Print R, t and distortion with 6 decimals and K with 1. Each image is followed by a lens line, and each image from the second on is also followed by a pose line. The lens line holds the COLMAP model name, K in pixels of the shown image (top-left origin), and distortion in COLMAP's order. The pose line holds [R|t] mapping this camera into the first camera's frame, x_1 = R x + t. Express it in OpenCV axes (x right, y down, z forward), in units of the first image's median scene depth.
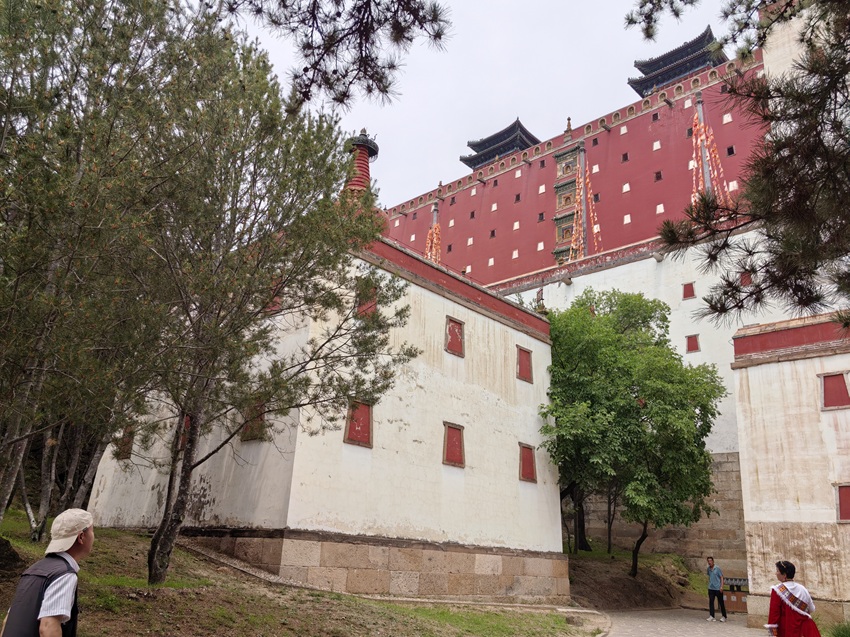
lens RADIAL K [[675.6, 0, 425.0], [0, 675.6, 318.5], [0, 0, 1]] dist [0.033586, -0.051615]
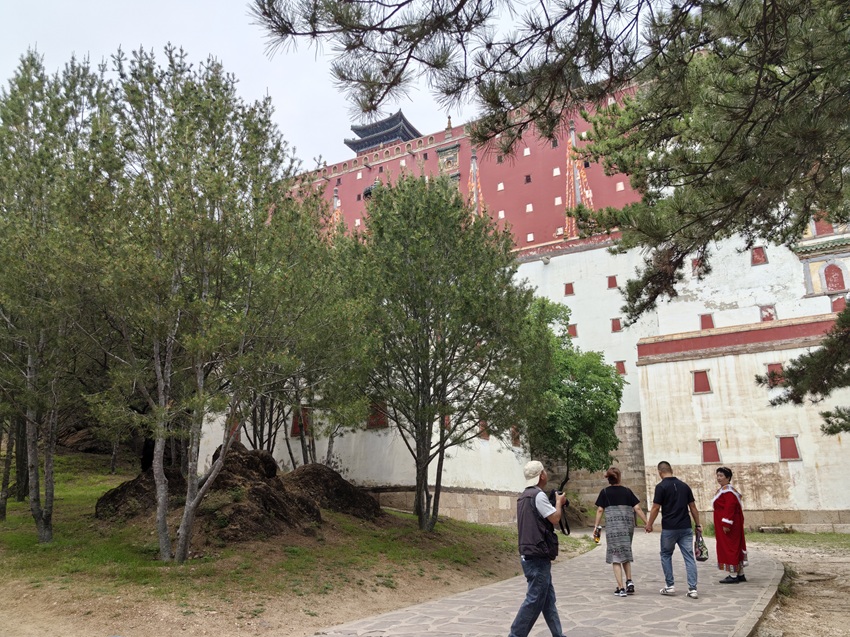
lens RADIAL K [[675.6, 0, 425.0], [0, 675.6, 318.5], [0, 0, 1]] dist [0.033586, -0.051615]
pose [[0.966938, 0.007298, 0.254907, -0.402811], [-0.023988, 0.997761, 0.062429, -0.118454], [-0.253881, -0.066480, 0.964948, -0.335174]]
